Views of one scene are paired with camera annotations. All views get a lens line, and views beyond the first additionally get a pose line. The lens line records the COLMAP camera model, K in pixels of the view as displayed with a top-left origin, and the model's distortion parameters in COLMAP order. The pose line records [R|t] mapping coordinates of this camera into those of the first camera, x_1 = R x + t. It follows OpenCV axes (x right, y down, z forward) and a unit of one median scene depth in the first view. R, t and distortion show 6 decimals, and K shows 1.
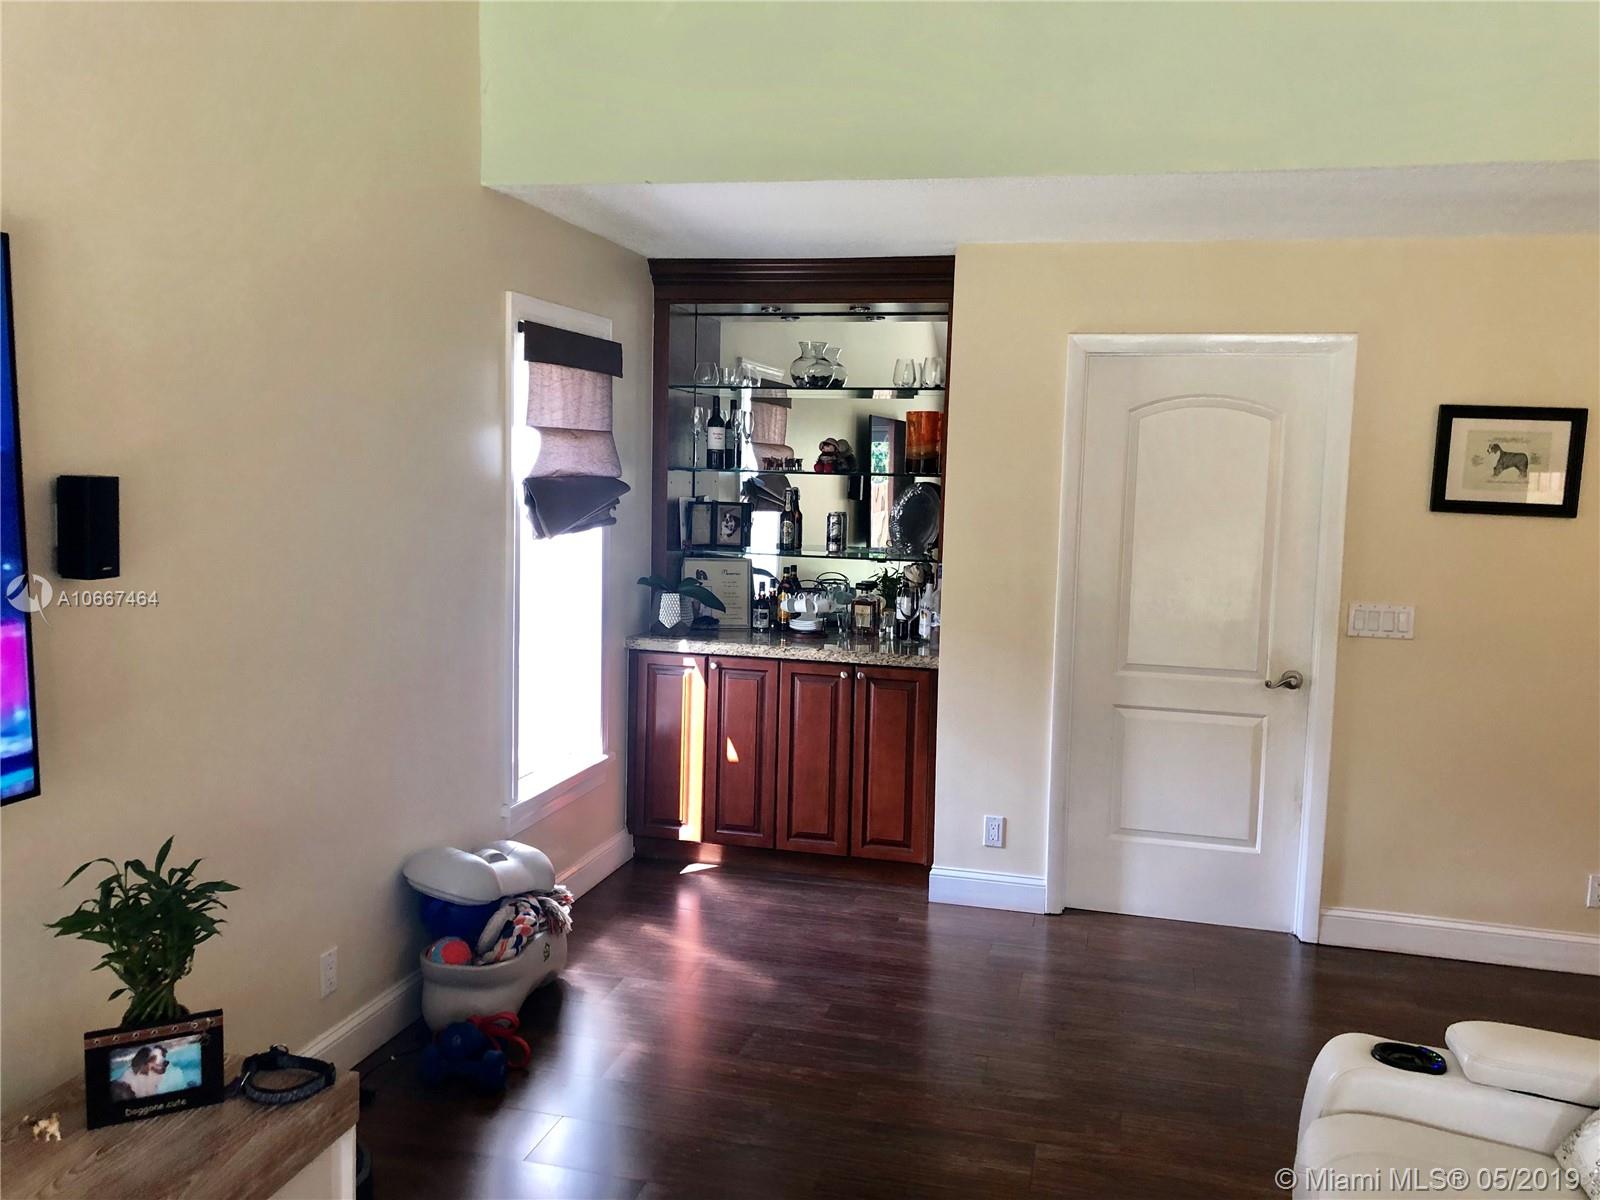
lens RADIAL K [[1295.1, 0, 800.0], [0, 1295.1, 600.0], [0, 0, 1]] dist [0.066814, -0.117393]
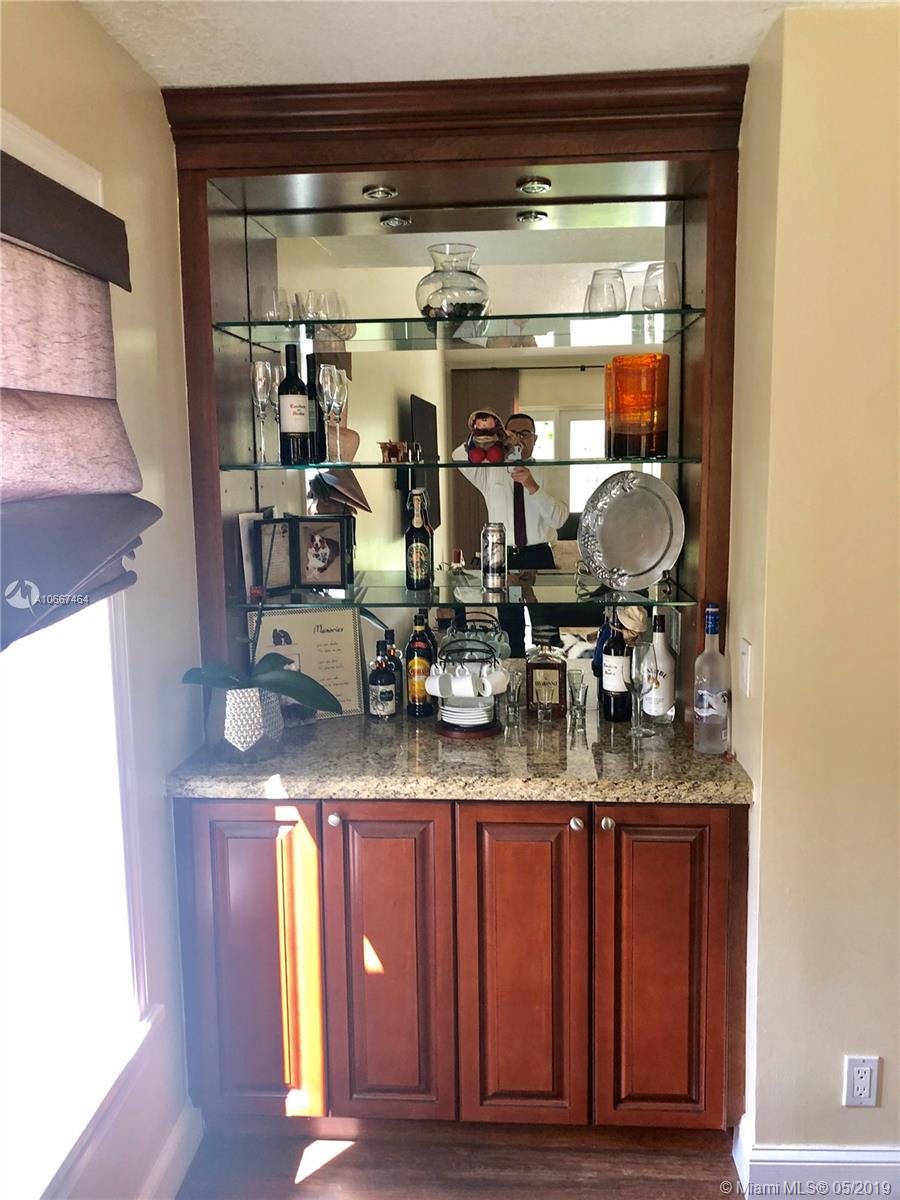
lens RADIAL K [[971.4, 0, 445.3], [0, 971.4, 564.4], [0, 0, 1]] dist [0.066814, -0.117393]
pose [[0.981761, -0.062507, 0.179550, -0.086602], [0.060002, 0.998011, 0.019353, -0.062766], [-0.180403, -0.008227, 0.983558, 0.571797]]
